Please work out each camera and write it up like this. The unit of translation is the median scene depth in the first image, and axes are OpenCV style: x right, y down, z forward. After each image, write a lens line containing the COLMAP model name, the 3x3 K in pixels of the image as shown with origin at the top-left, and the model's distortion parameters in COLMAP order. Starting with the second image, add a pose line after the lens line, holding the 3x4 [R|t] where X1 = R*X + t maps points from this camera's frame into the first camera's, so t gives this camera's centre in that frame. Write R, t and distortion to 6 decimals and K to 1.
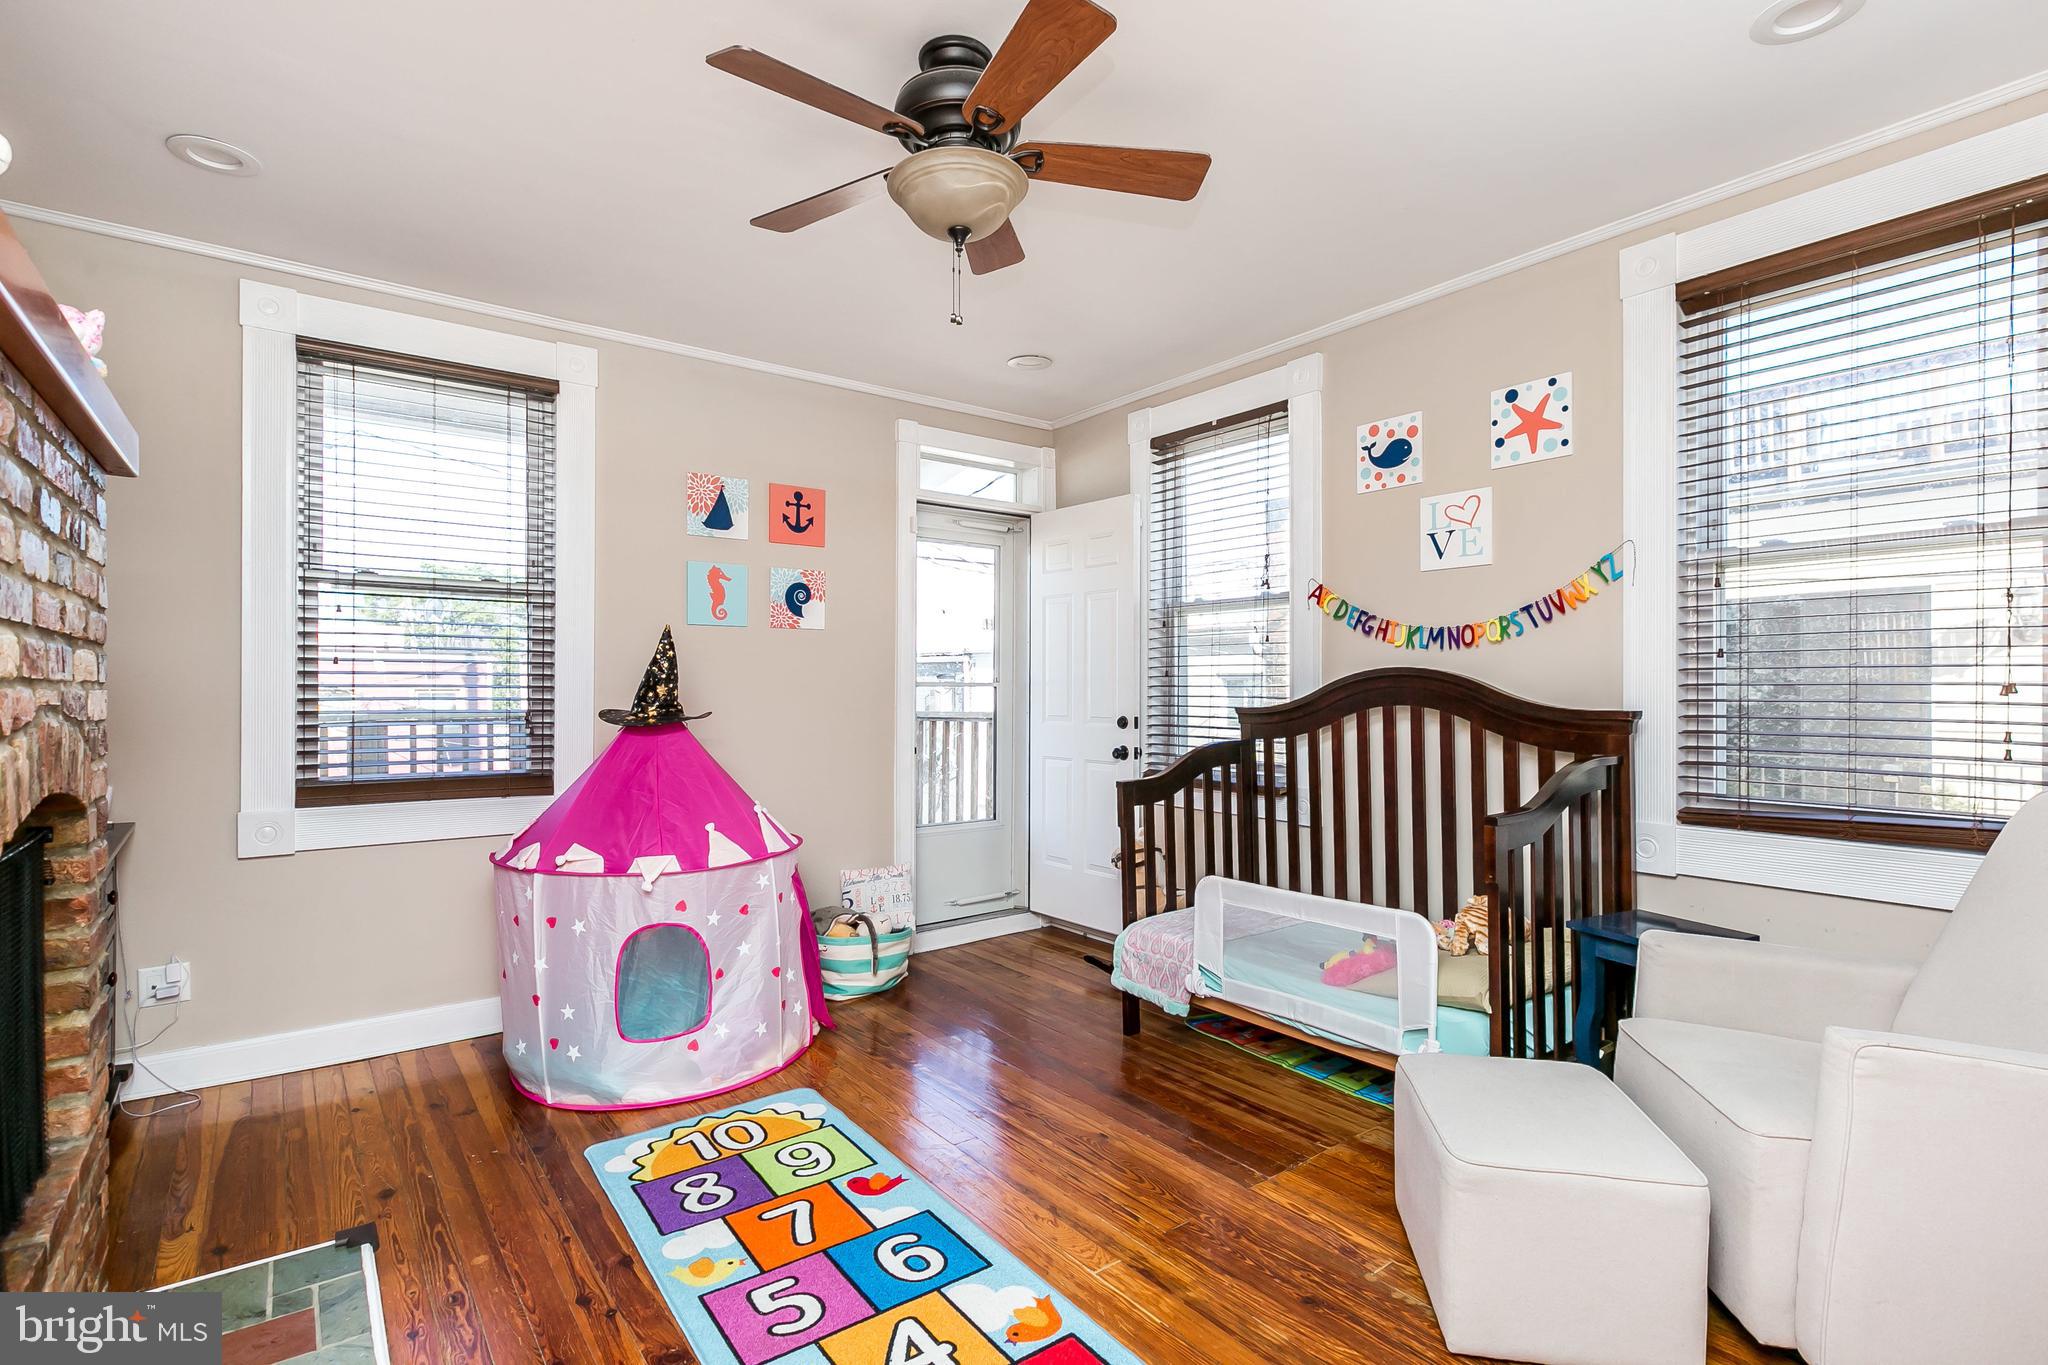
lens RADIAL K [[979.7, 0, 1024.0], [0, 979.7, 682.5], [0, 0, 1]] dist [-0.001242, 0.000052]
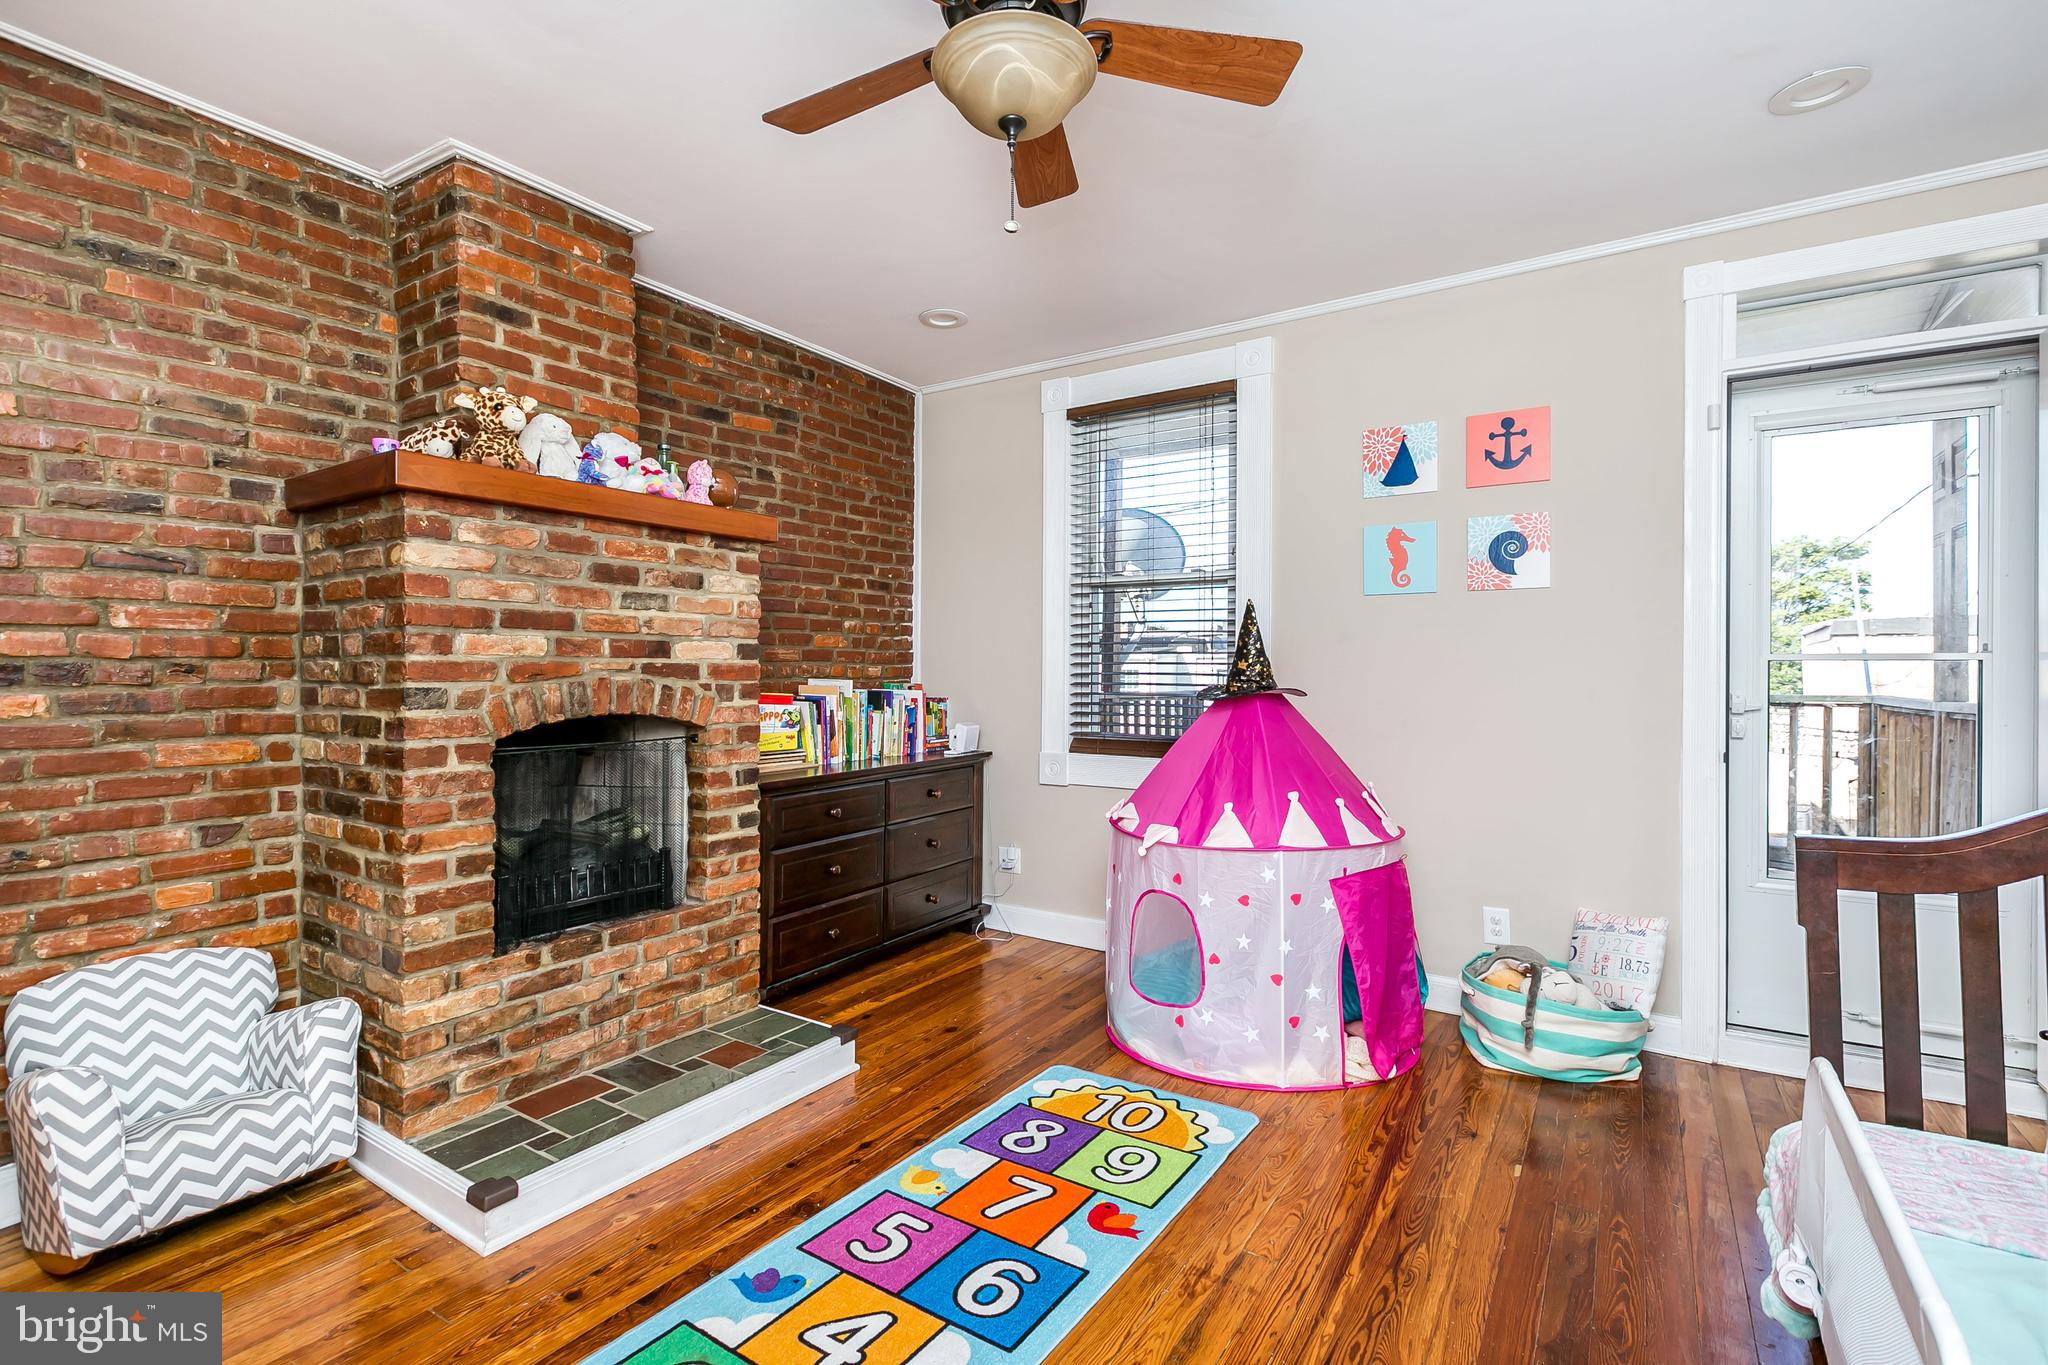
lens RADIAL K [[939.0, 0, 1024.5], [0, 939.0, 673.3], [0, 0, 1]] dist [-0.002137, -0.000646]
pose [[0.332524, 0.000258, -0.943095, 0.610253], [0.004247, 0.999989, 0.001771, 0.017352], [0.943085, -0.004594, 0.332520, 0.638118]]
